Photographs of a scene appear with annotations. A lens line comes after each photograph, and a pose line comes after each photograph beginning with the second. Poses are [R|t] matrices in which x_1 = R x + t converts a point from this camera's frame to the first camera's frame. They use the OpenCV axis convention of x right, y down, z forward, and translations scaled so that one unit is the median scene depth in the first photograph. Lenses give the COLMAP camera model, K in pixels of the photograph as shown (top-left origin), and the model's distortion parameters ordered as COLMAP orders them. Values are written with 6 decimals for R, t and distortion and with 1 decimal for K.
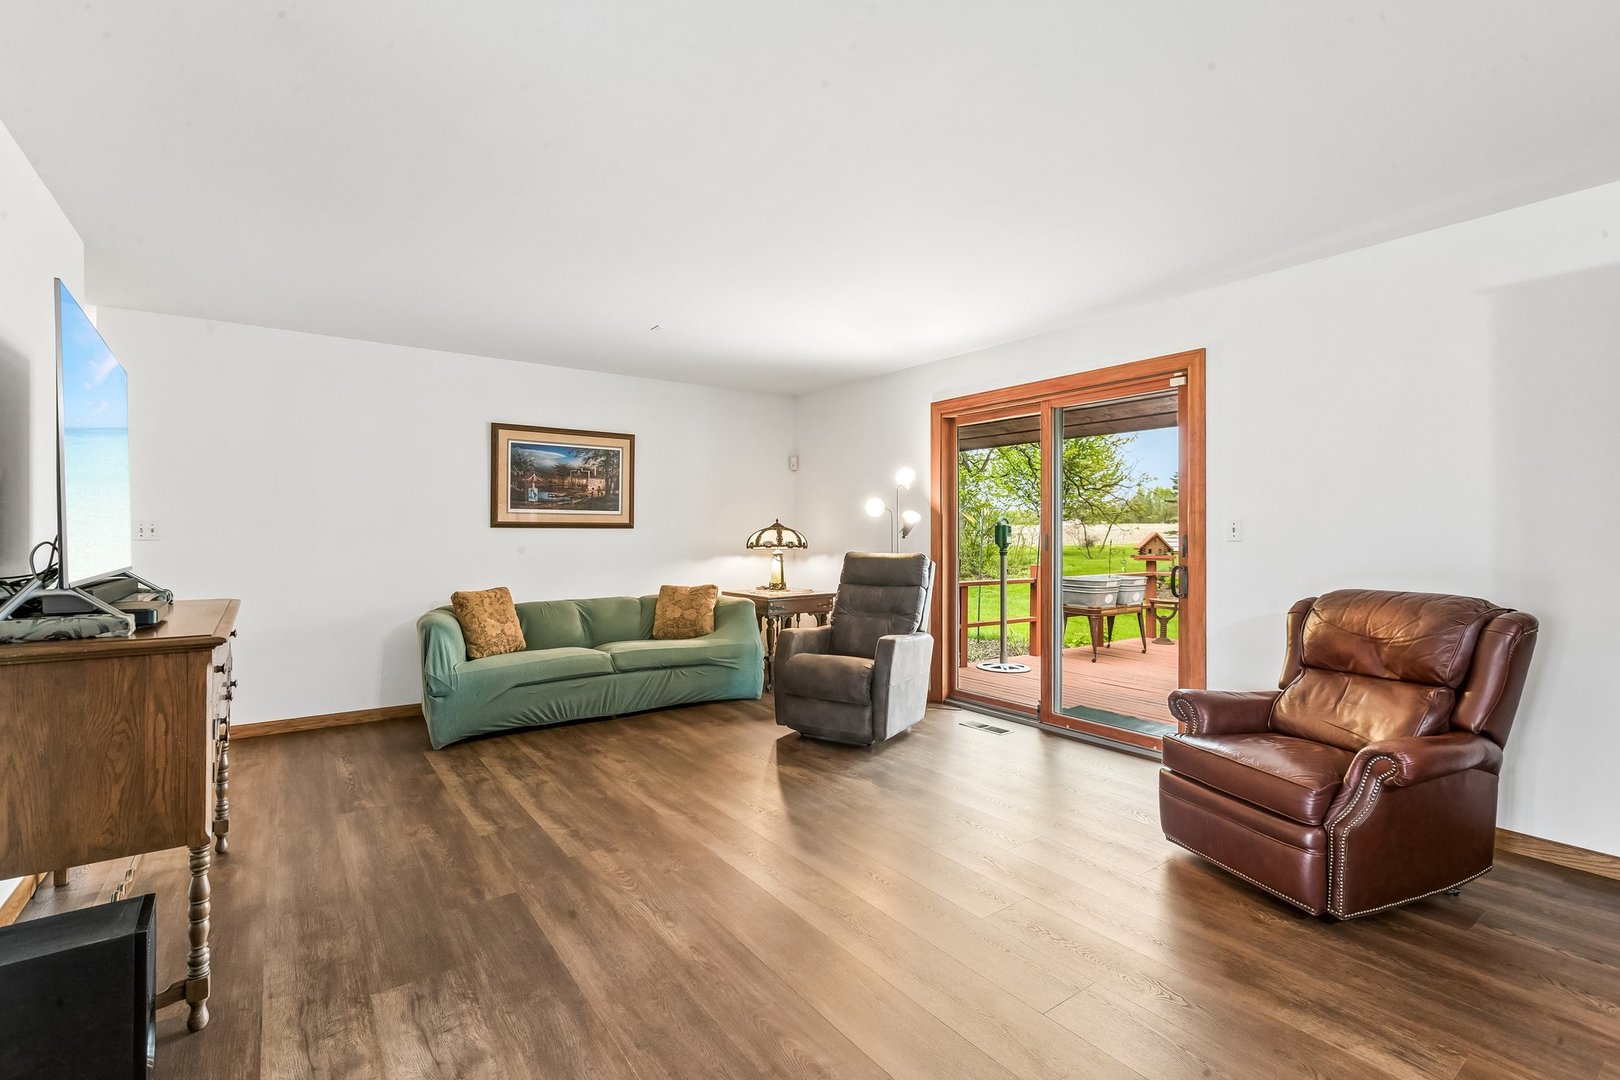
lens RADIAL K [[738.2, 0, 797.7], [0, 738.2, 540.9], [0, 0, 1]] dist [0.003712, 0.000087]
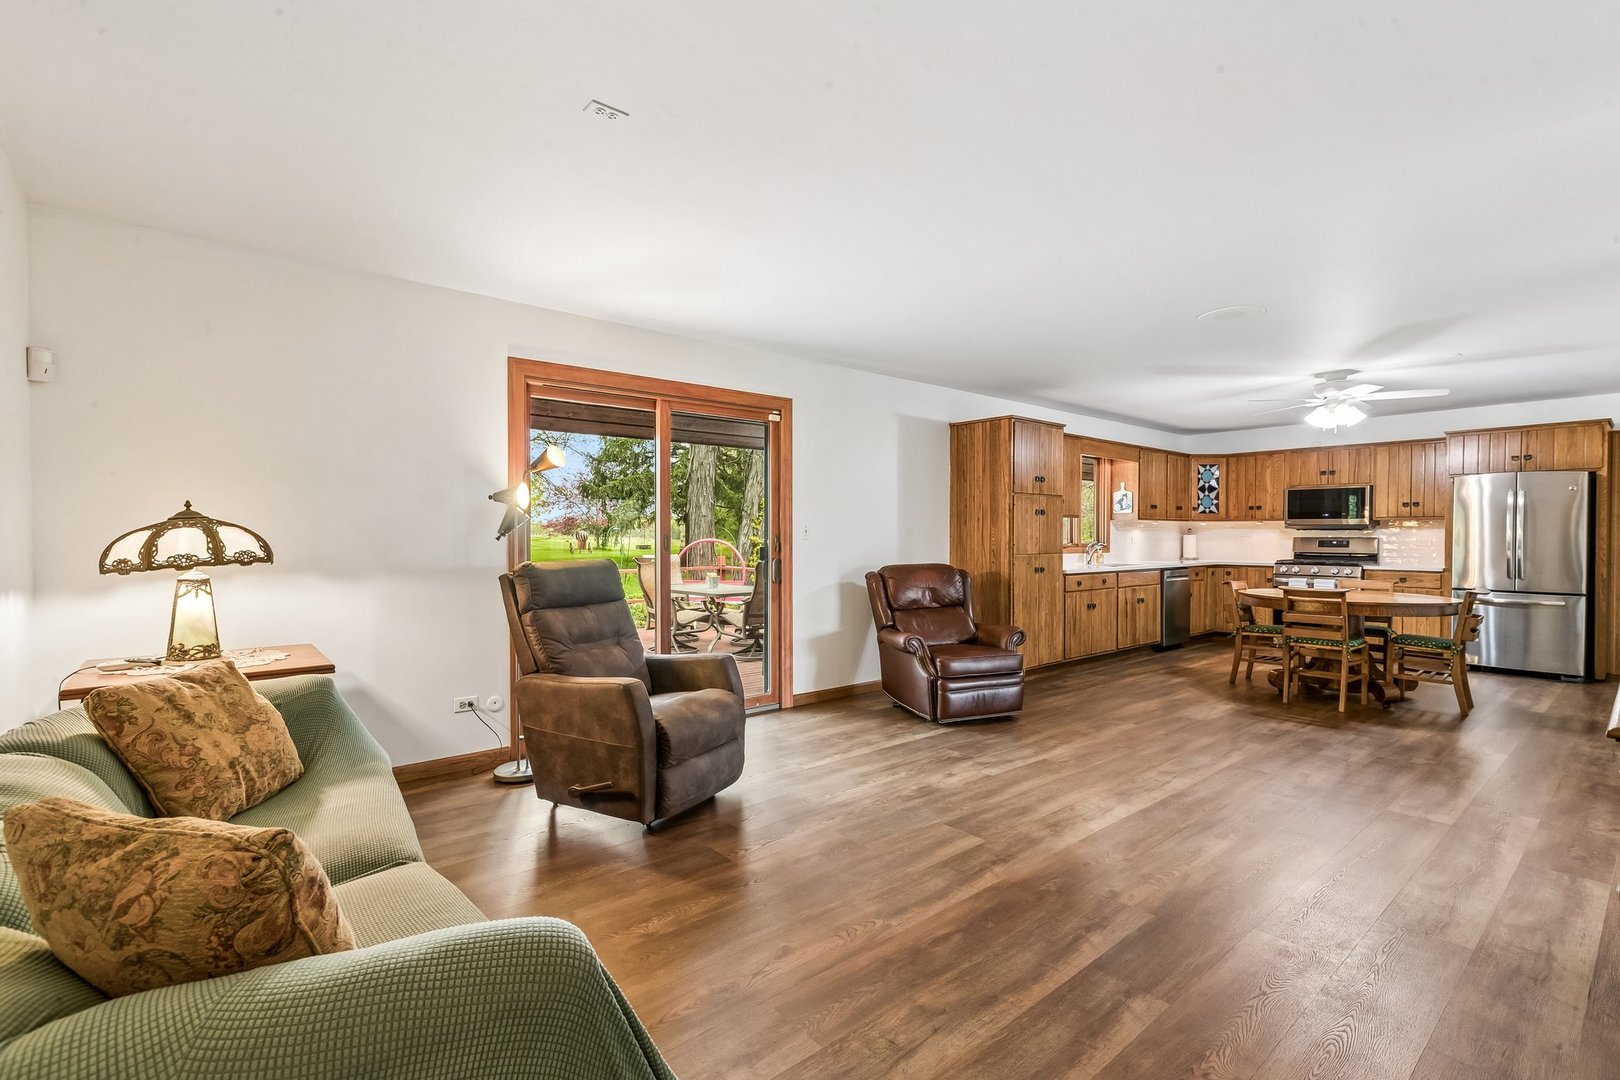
lens RADIAL K [[738.2, 0, 796.9], [0, 738.2, 530.8], [0, 0, 1]] dist [0.003712, 0.000087]
pose [[-0.077043, -0.009431, 0.996983, -0.810107], [0.005018, 0.999939, 0.009847, -0.024576], [-0.997015, 0.005761, -0.076991, 1.055402]]
